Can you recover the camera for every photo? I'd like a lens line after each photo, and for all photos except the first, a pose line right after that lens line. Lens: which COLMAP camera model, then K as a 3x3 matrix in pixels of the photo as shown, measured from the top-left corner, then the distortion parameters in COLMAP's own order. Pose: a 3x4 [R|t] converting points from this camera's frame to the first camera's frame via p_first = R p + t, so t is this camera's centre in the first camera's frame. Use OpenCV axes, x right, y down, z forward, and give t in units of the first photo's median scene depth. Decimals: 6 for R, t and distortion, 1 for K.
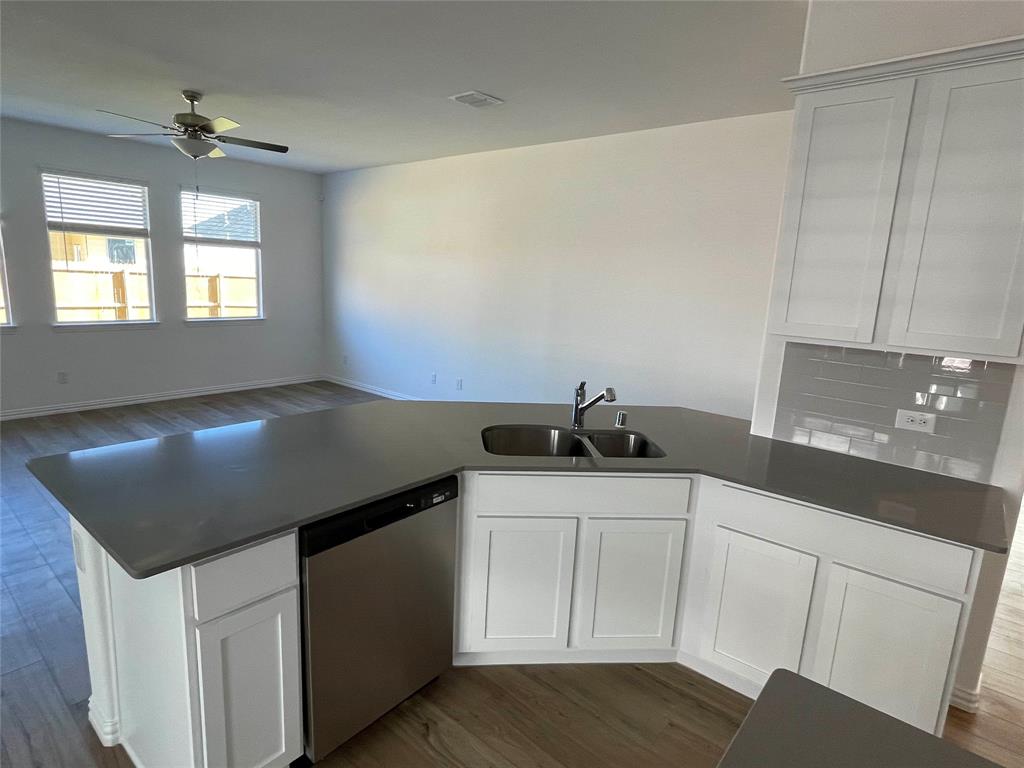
lens RADIAL K [[564.1, 0, 507.0], [0, 564.1, 380.7], [0, 0, 1]] dist [0.002743, 0.000178]
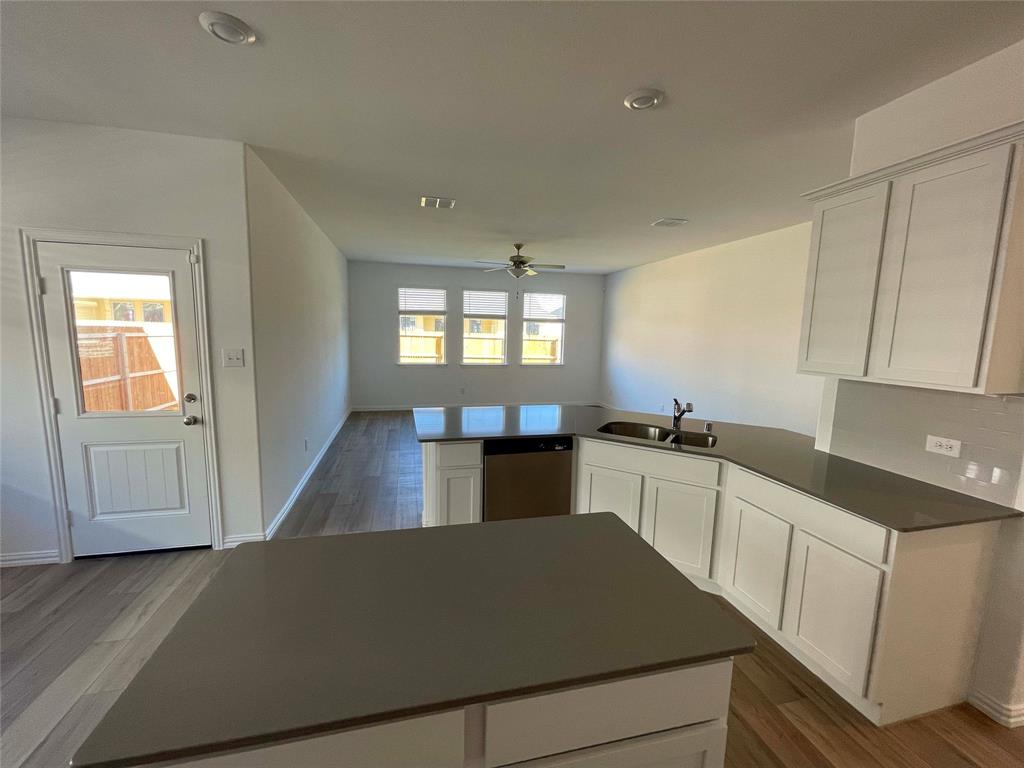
lens RADIAL K [[415.1, 0, 509.1], [0, 415.1, 384.0], [0, 0, 1]] dist [-0.001762, 0.000550]
pose [[0.812796, 0.047490, -0.580610, 0.282111], [-0.093525, 0.994381, -0.049591, 0.040535], [0.574992, 0.094609, 0.812670, -0.138776]]
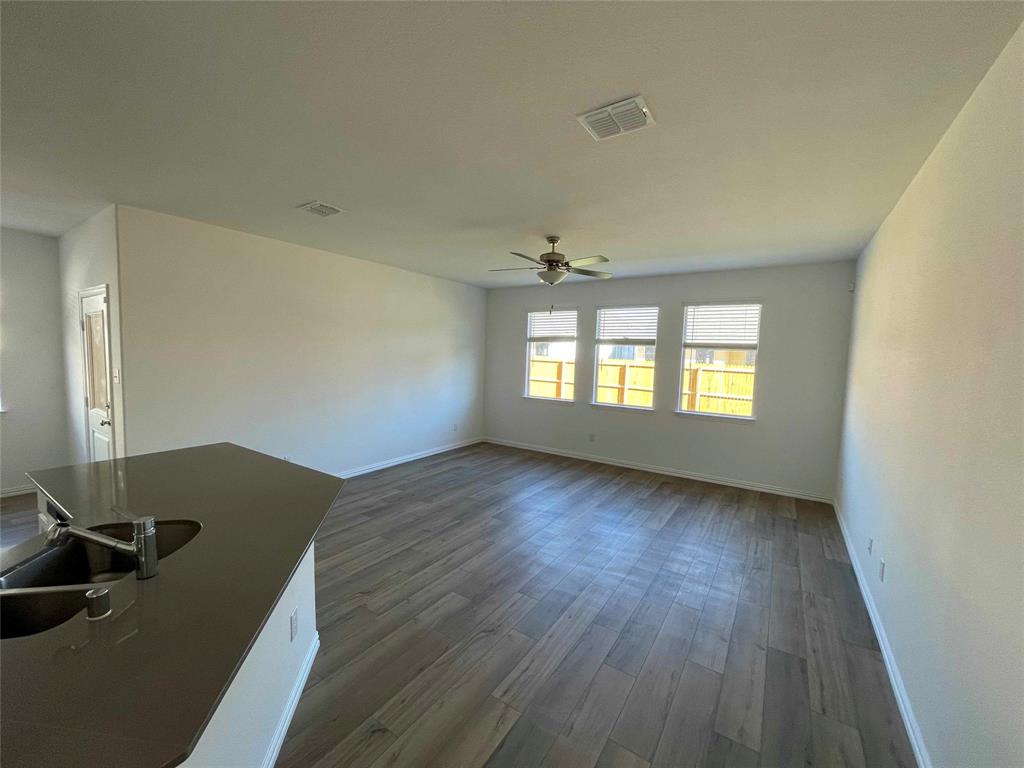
lens RADIAL K [[415.1, 0, 511.4], [0, 415.1, 379.2], [0, 0, 1]] dist [-0.001762, 0.000550]
pose [[0.121983, 0.015132, -0.992417, 0.456466], [-0.213854, 0.976799, -0.011392, -0.152036], [0.969220, 0.213622, 0.122389, 0.906529]]
